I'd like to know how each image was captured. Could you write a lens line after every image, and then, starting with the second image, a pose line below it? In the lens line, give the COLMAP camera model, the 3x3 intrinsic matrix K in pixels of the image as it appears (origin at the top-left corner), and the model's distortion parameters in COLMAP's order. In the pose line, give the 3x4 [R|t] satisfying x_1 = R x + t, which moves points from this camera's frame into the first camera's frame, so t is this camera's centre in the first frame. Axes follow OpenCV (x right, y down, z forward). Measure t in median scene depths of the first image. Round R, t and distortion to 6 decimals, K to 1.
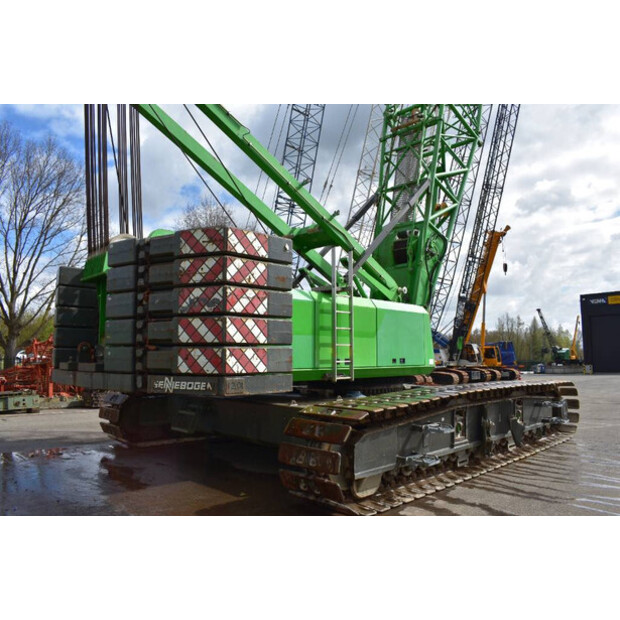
lens RADIAL K [[483.3, 0, 308.9], [0, 483.3, 320.9], [0, 0, 1]] dist [-0.098797, 0.006082]
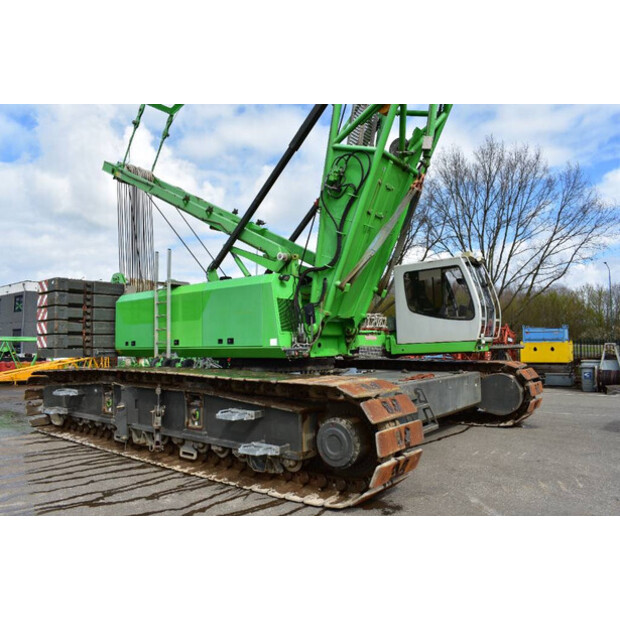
lens RADIAL K [[483.3, 0, 308.9], [0, 483.3, 320.9], [0, 0, 1]] dist [-0.098797, 0.006082]
pose [[0.131212, -0.056917, -0.989719, 2.048957], [0.084424, 0.995365, -0.046049, 0.180450], [0.987753, -0.077513, 0.135409, 1.857893]]
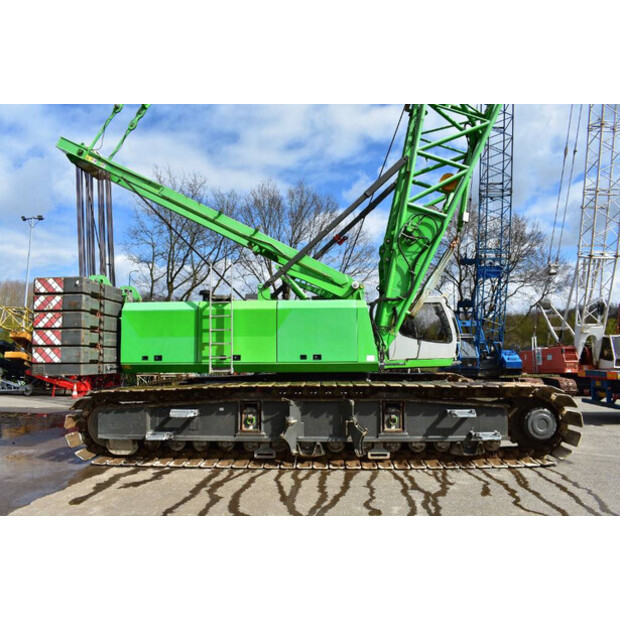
lens RADIAL K [[483.3, 0, 308.9], [0, 483.3, 320.9], [0, 0, 1]] dist [-0.098797, 0.006082]
pose [[0.693172, -0.064868, -0.717848, 1.661844], [0.060772, 0.997655, -0.031470, 0.068107], [0.718206, -0.021811, 0.695489, 0.508842]]
